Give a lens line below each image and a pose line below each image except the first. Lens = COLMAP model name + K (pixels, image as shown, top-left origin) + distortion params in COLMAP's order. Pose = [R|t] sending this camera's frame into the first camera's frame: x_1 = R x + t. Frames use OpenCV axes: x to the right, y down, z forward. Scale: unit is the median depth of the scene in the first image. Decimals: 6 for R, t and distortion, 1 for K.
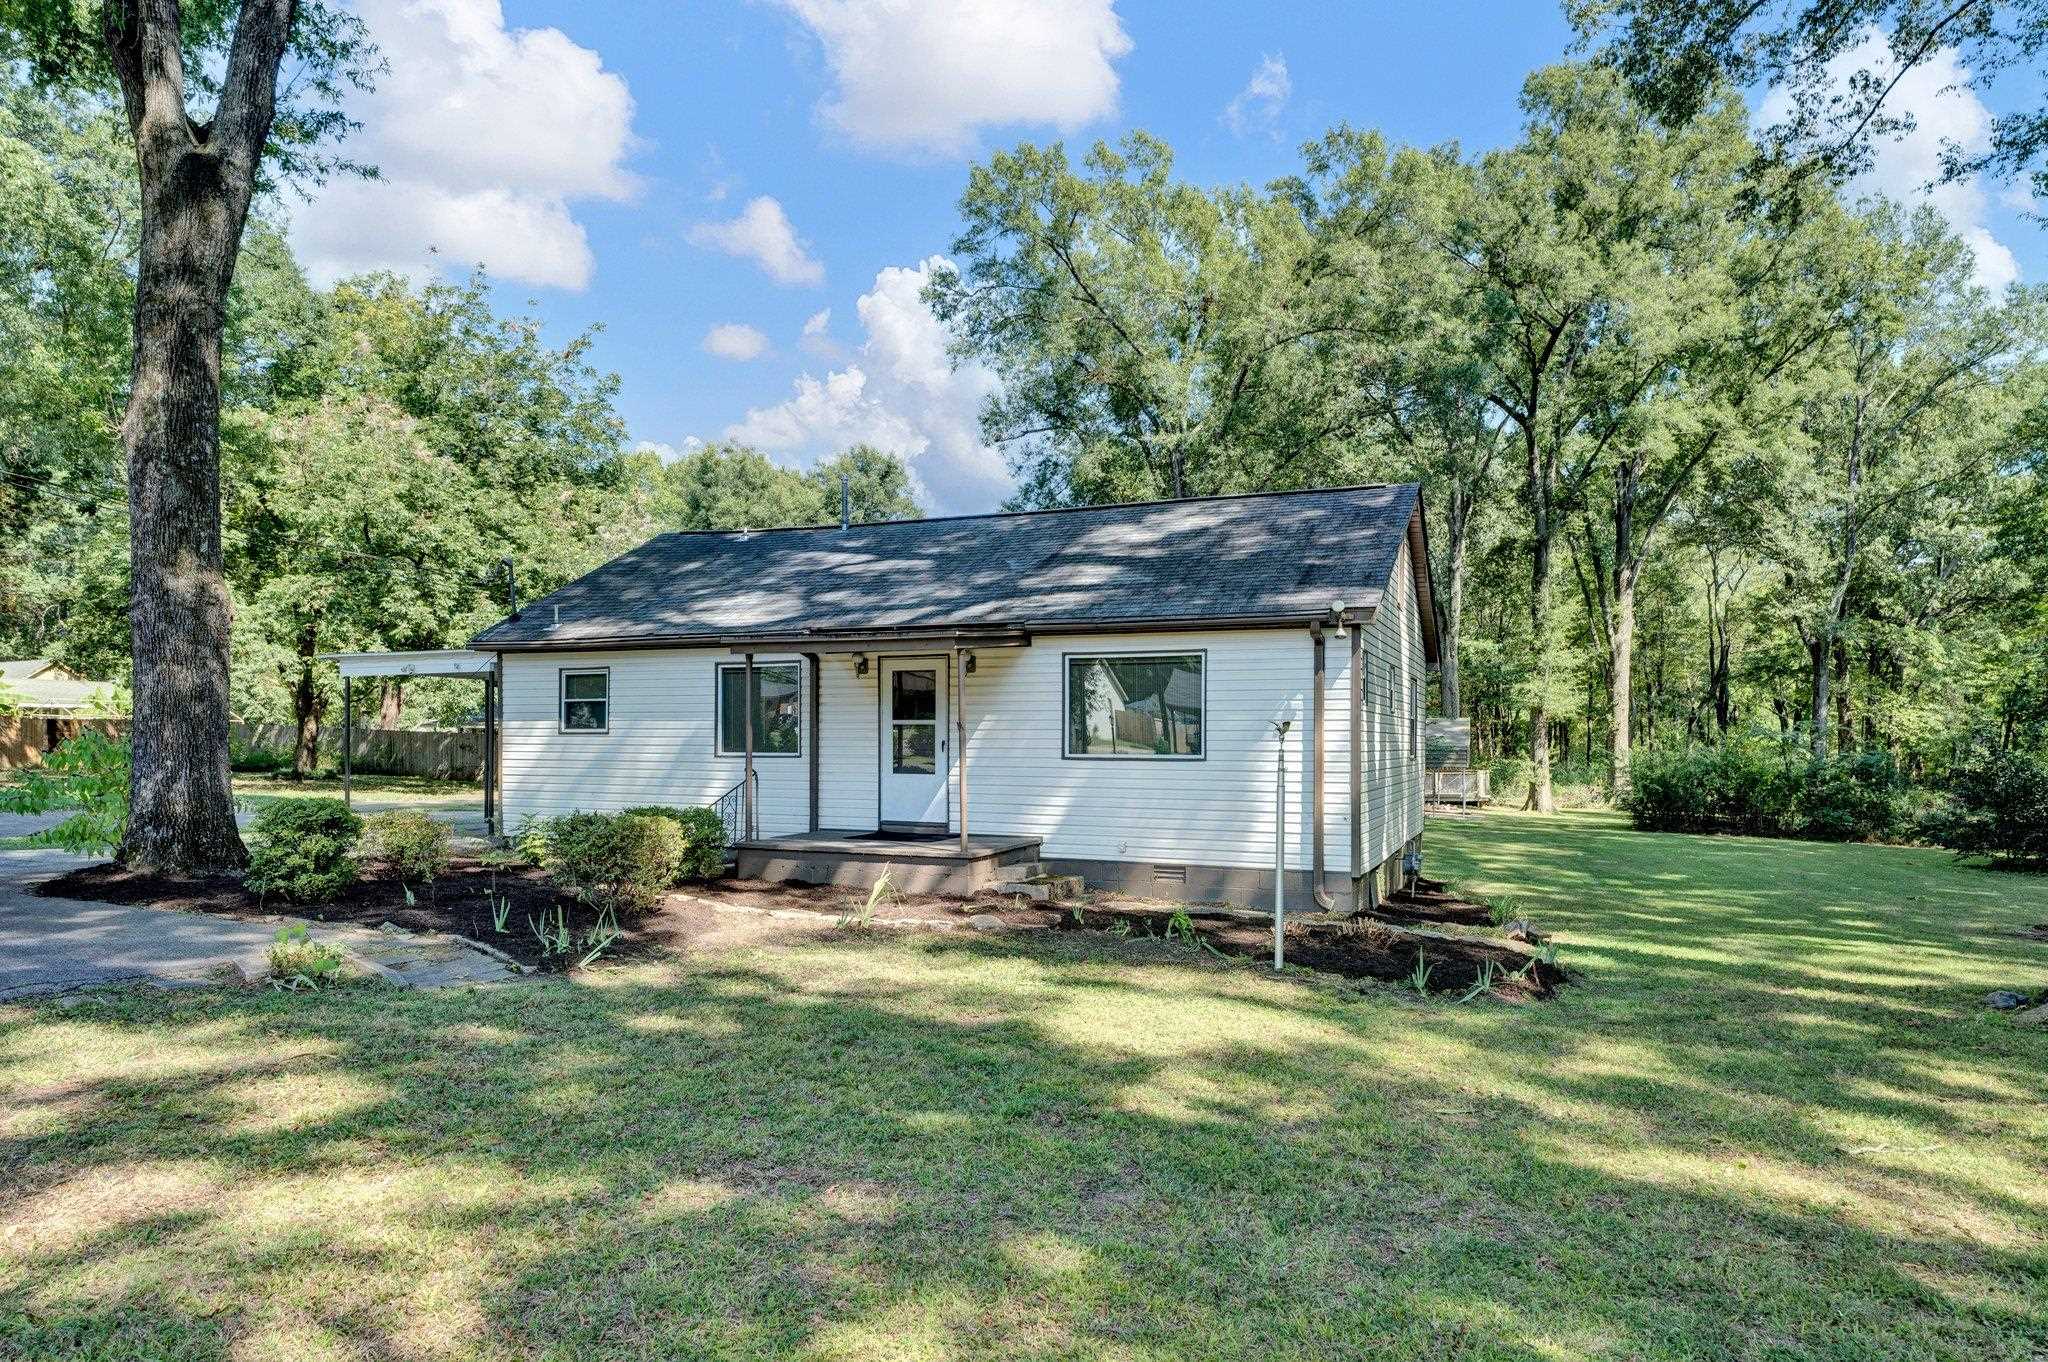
lens RADIAL K [[1177.3, 0, 1024.4], [0, 1177.3, 671.1], [0, 0, 1]] dist [0.003966, -0.000923]
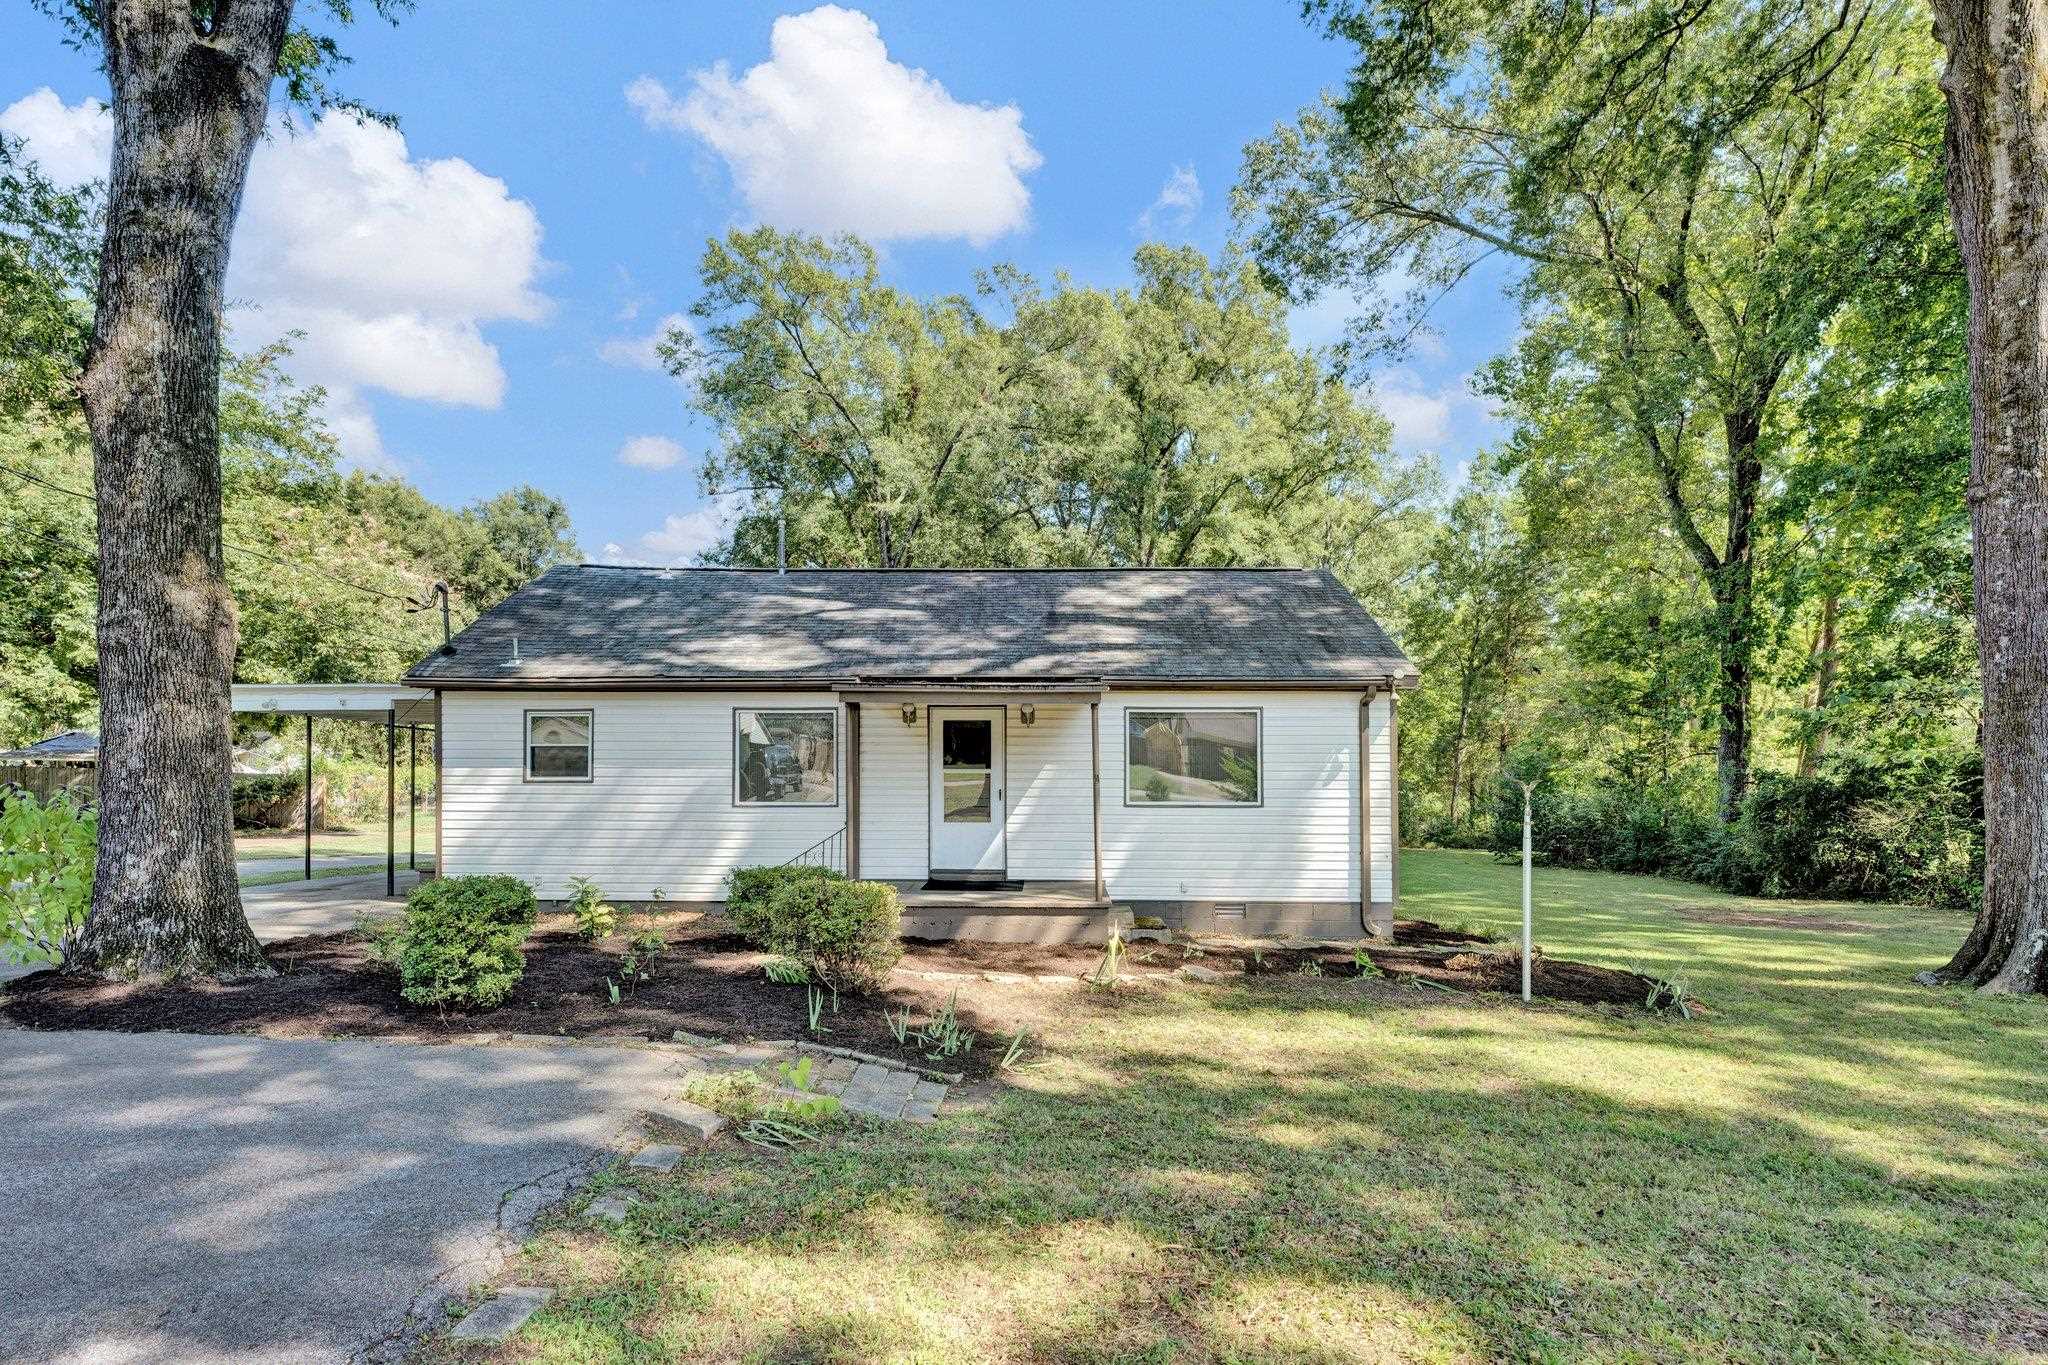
lens RADIAL K [[1015.0, 0, 1023.3], [0, 1015.0, 697.2], [0, 0, 1]] dist [-0.007407, 0.000485]
pose [[0.935047, 0.023432, 0.353750, -0.385086], [-0.019269, 0.999697, -0.015287, -0.008707], [-0.354001, 0.007478, 0.935215, 0.172725]]
